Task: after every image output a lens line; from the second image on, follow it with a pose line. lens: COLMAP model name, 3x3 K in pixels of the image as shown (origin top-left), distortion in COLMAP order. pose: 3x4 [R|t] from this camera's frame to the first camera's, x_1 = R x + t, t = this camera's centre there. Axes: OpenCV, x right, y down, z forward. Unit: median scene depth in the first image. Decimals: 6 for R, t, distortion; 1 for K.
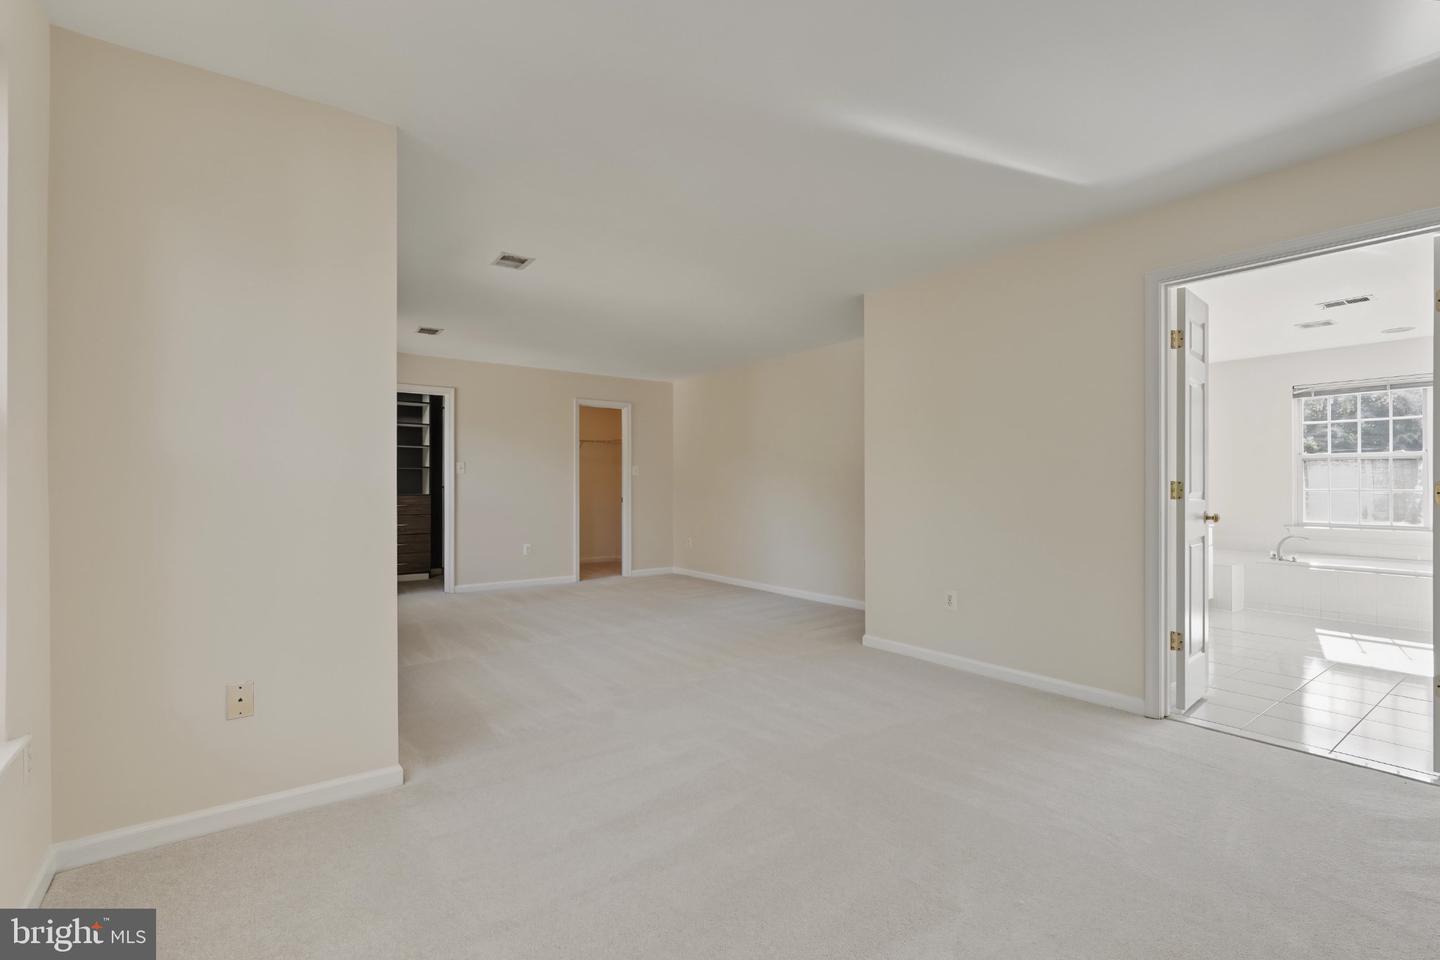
lens RADIAL K [[641.6, 0, 724.2], [0, 641.6, 488.9], [0, 0, 1]] dist [-0.027092, 0.016975]
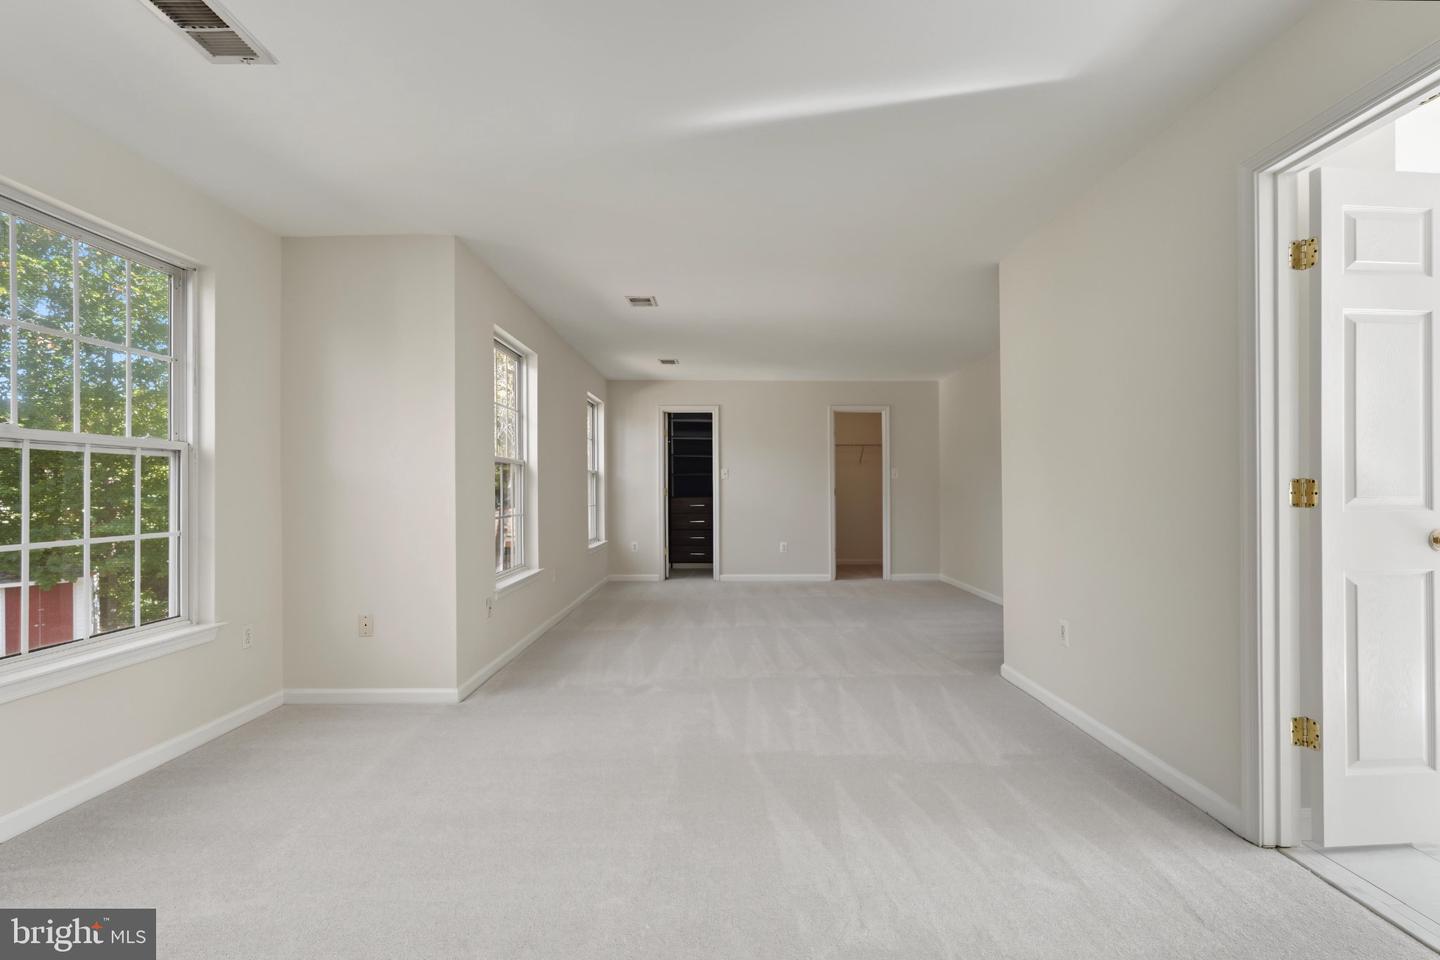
lens RADIAL K [[628.5, 0, 723.7], [0, 628.5, 487.1], [0, 0, 1]] dist [-0.015327, -0.000186]
pose [[0.815269, -0.005200, -0.579059, 0.238815], [0.000731, 0.999968, -0.007951, 0.000260], [0.579082, 0.006059, 0.815247, 0.067275]]
